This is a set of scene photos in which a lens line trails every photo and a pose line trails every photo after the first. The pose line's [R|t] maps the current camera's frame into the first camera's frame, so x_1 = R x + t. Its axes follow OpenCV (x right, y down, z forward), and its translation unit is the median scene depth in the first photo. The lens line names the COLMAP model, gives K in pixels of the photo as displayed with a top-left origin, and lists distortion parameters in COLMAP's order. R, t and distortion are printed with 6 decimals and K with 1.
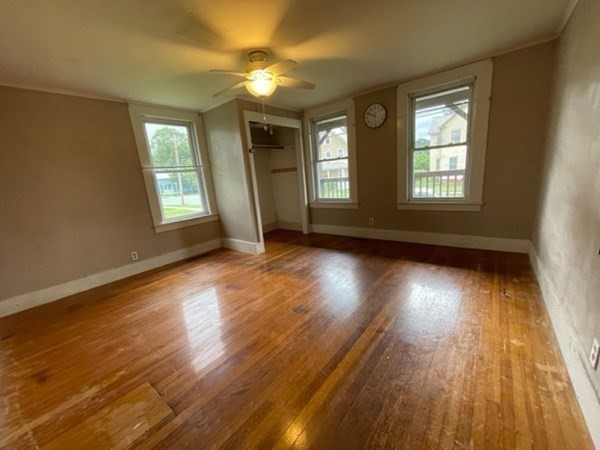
lens RADIAL K [[241.1, 0, 299.6], [0, 241.1, 228.2], [0, 0, 1]] dist [-0.001479, -0.000119]
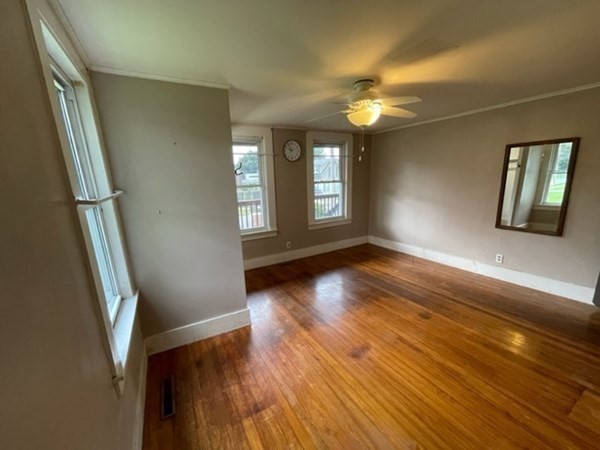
lens RADIAL K [[241.1, 0, 299.2], [0, 241.1, 227.5], [0, 0, 1]] dist [-0.001479, -0.000119]
pose [[0.376345, -0.118992, 0.918806, -0.724704], [0.206677, 0.977510, 0.041939, -0.153543], [-0.903133, 0.174113, 0.392474, 0.574586]]
